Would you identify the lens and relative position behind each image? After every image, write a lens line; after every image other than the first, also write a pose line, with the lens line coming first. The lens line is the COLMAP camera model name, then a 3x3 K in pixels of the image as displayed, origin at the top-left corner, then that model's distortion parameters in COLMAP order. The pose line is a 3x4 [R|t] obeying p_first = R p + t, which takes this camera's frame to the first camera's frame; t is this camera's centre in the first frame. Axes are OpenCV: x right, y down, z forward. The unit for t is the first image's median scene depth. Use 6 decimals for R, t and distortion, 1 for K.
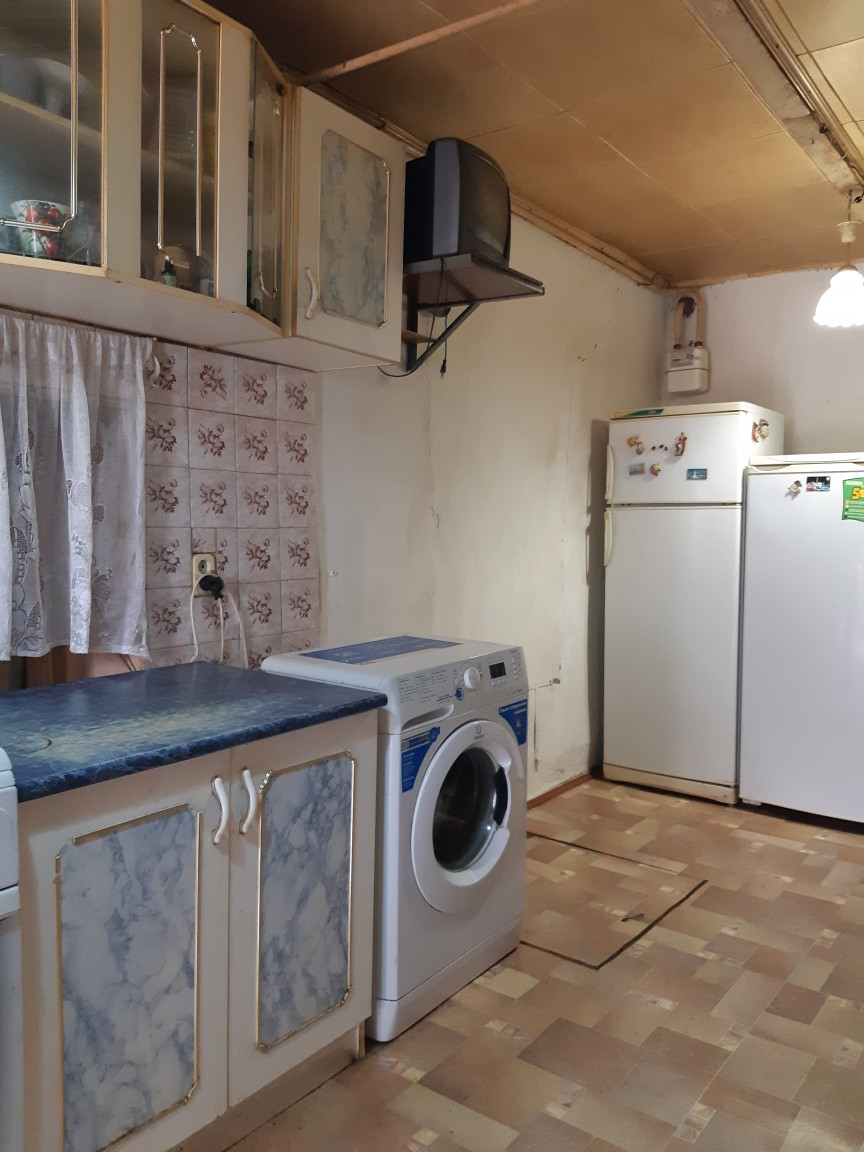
lens RADIAL K [[896.4, 0, 437.9], [0, 896.4, 579.4], [0, 0, 1]] dist [0.046615, -0.109220]
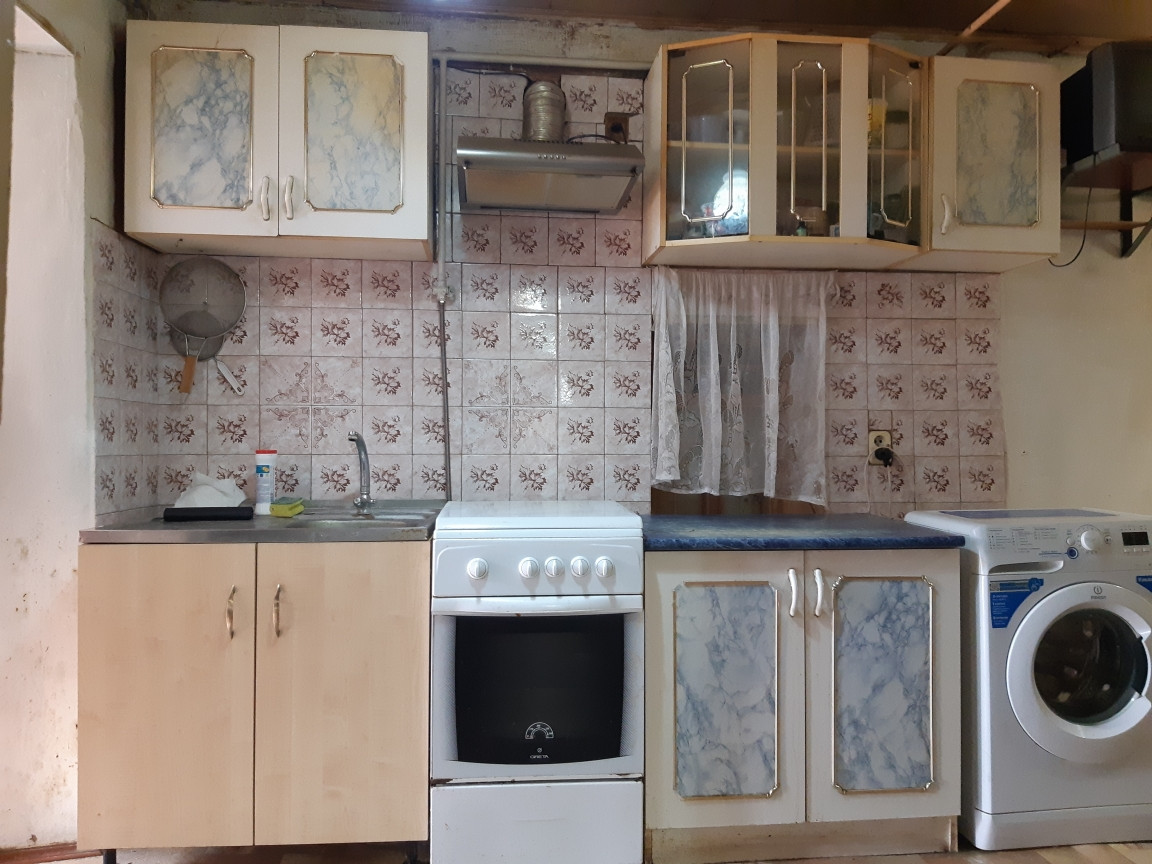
lens RADIAL K [[896.4, 0, 575.0], [0, 896.4, 425.4], [0, 0, 1]] dist [0.046615, -0.109220]
pose [[0.650468, -0.026368, -0.759076, 0.490572], [-0.043981, 0.996413, -0.072300, 0.085960], [0.758259, 0.080414, 0.646975, -0.166274]]
